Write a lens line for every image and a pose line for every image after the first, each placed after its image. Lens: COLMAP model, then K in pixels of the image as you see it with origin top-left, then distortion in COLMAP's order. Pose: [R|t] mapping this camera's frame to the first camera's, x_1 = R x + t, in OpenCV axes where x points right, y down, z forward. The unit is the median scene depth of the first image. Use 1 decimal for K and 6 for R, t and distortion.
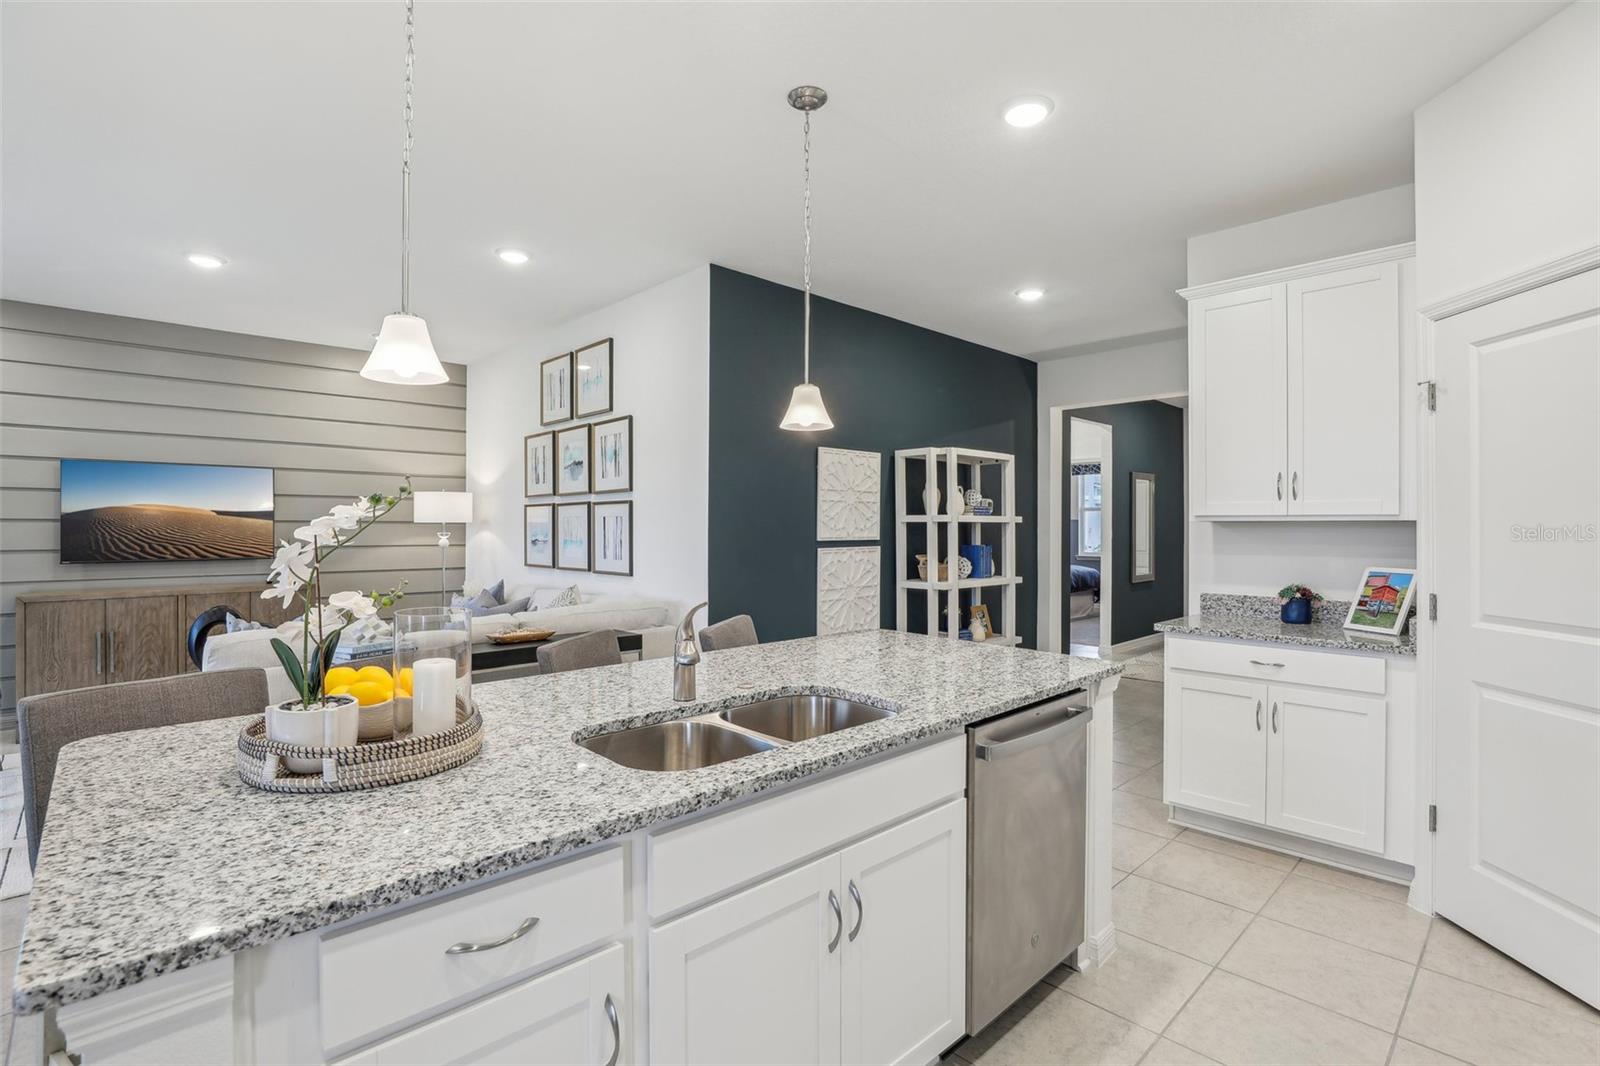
lens RADIAL K [[754.2, 0, 801.7], [0, 754.2, 522.2], [0, 0, 1]] dist [-0.036062, 0.007827]
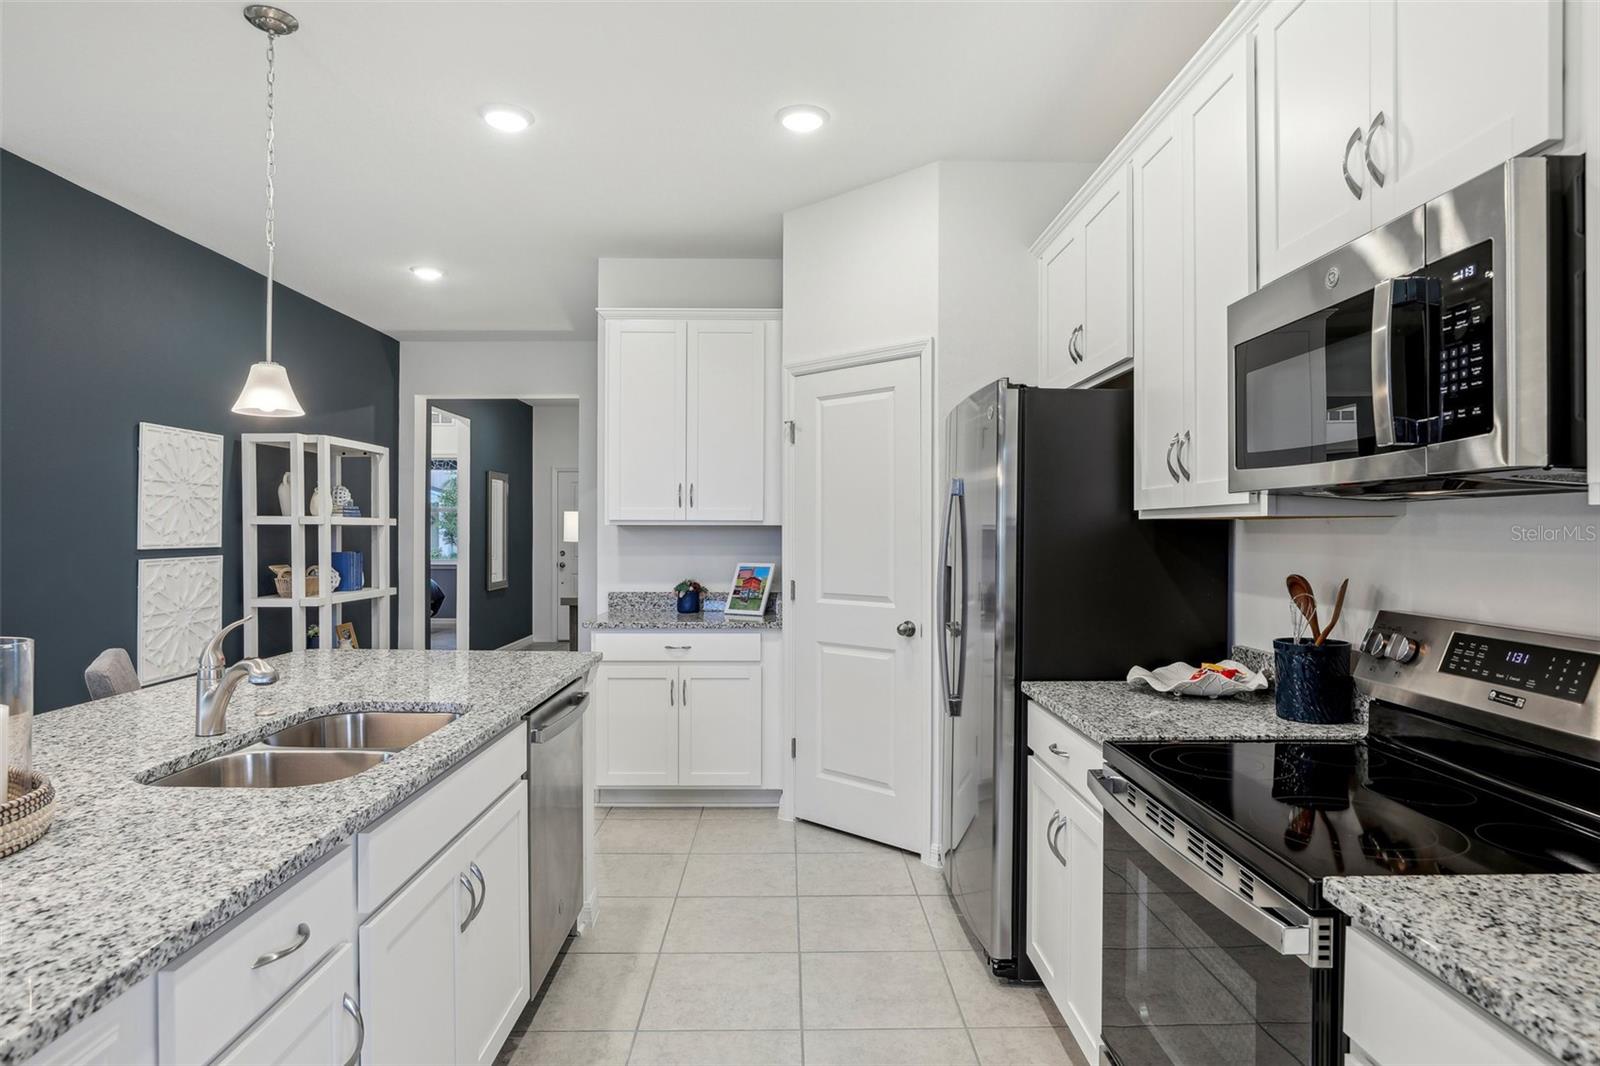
lens RADIAL K [[901.4, 0, 794.7], [0, 901.4, 530.9], [0, 0, 1]] dist [-0.004535, 0.001838]
pose [[0.687765, -0.000990, 0.725932, -0.320379], [-0.003968, 0.999979, 0.005123, -0.001084], [-0.725922, -0.006404, 0.687747, -0.124585]]
